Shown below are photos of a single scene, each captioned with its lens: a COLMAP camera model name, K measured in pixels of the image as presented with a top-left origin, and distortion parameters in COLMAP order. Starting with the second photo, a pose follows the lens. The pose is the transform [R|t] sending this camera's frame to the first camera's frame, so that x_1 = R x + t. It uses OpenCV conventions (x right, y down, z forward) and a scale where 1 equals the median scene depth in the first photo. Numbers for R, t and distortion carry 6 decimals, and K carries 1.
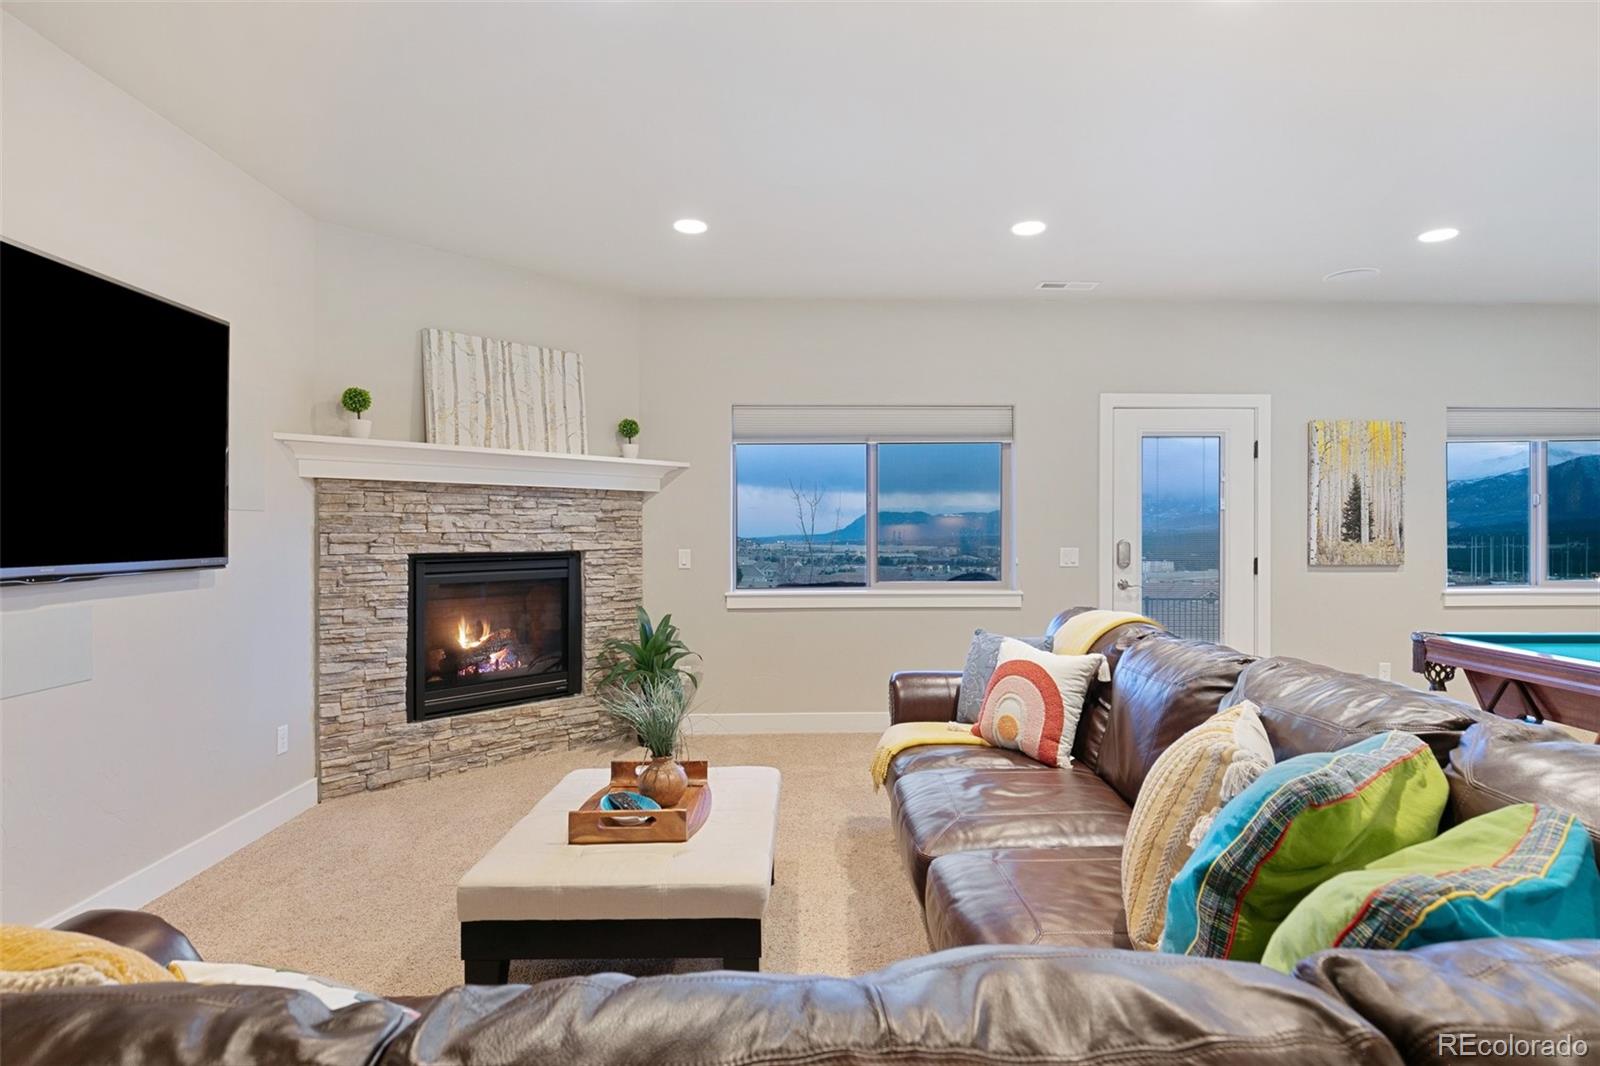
lens RADIAL K [[852.3, 0, 805.9], [0, 852.3, 531.9], [0, 0, 1]] dist [0.022063, -0.000689]
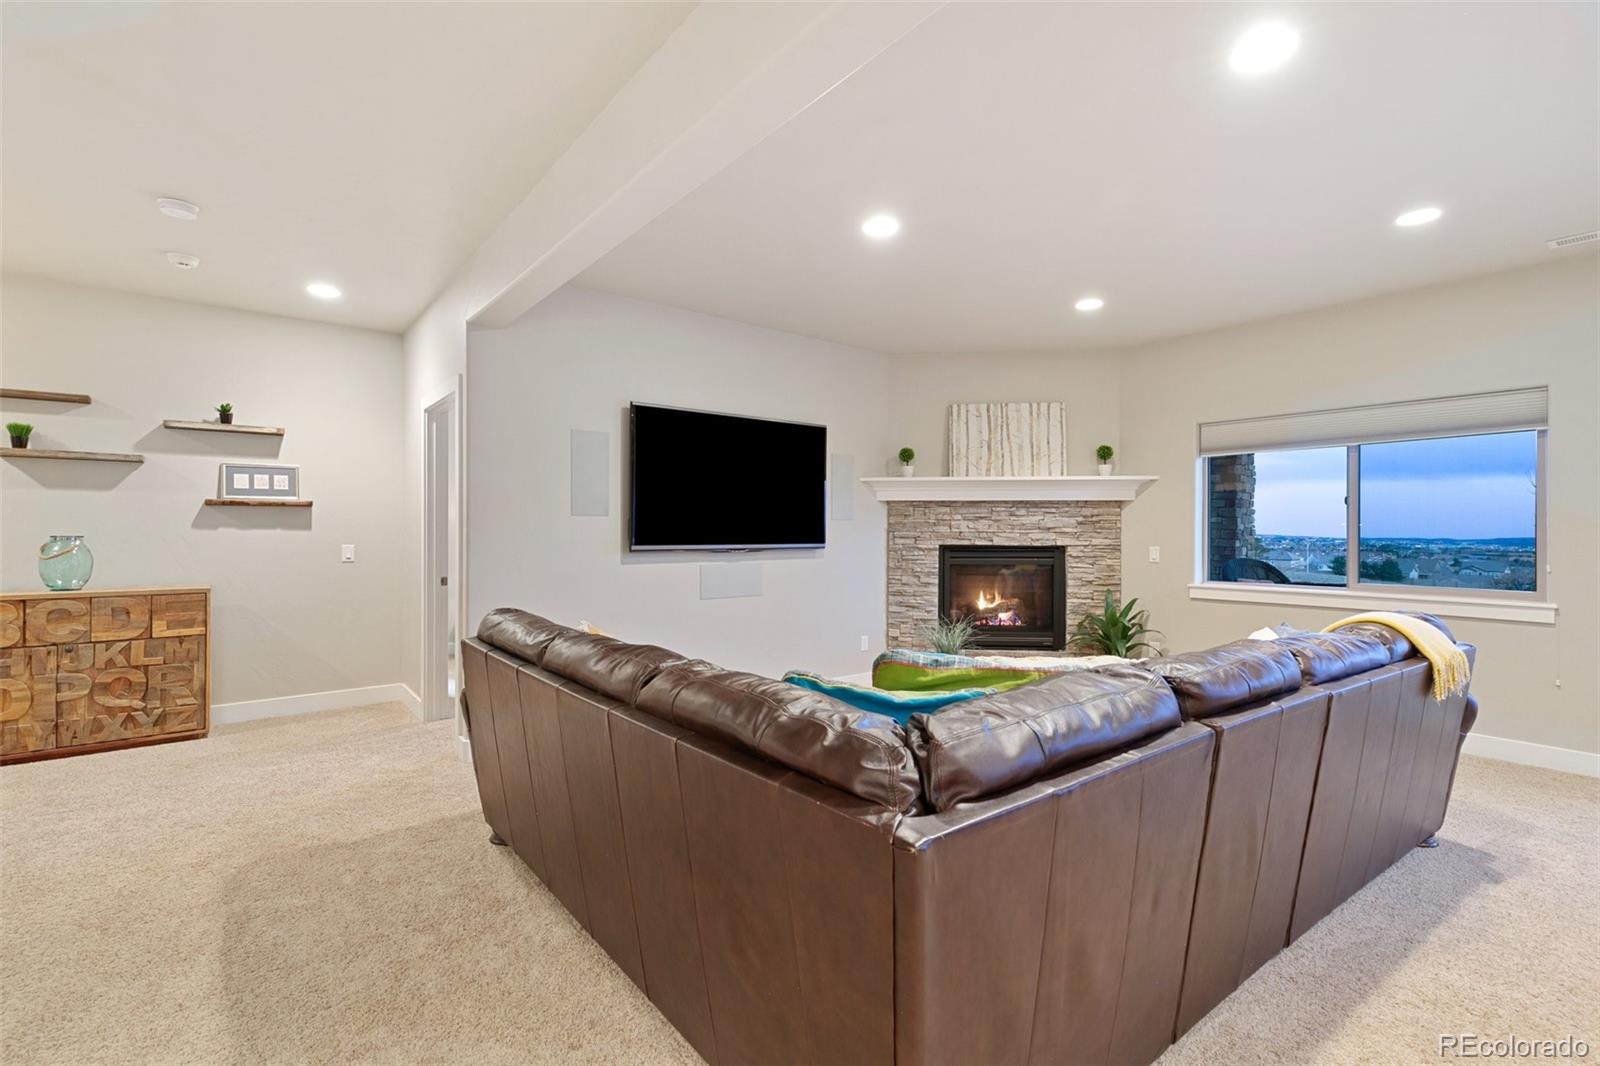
lens RADIAL K [[740.0, 0, 806.9], [0, 740.0, 536.8], [0, 0, 1]] dist [0.008005, -0.001840]
pose [[0.607607, 0.005666, -0.794217, 0.470192], [-0.004745, 0.999983, 0.003503, 0.006017], [0.794224, 0.001640, 0.607623, -0.053996]]
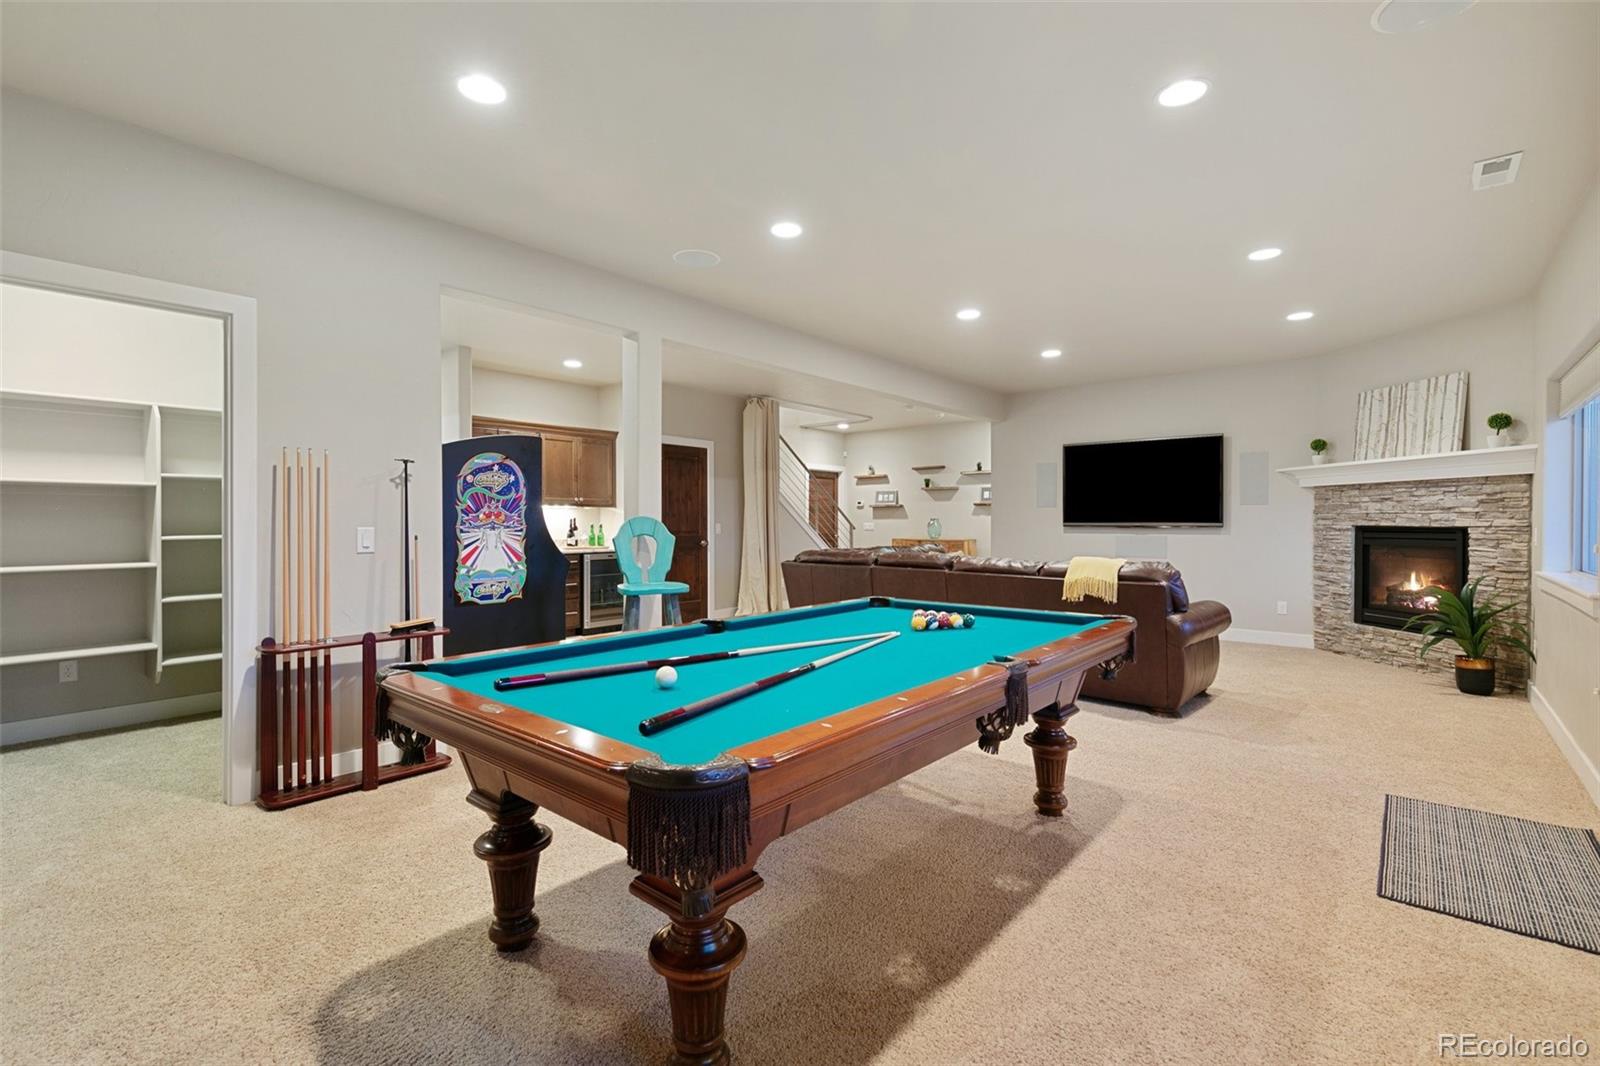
lens RADIAL K [[740.0, 0, 810.1], [0, 740.0, 521.1], [0, 0, 1]] dist [0.008005, -0.001840]
pose [[-0.663286, -0.002698, -0.748361, 1.311103], [-0.006070, 0.999980, 0.001775, 0.019211], [0.748341, 0.005720, -0.663289, 1.099577]]
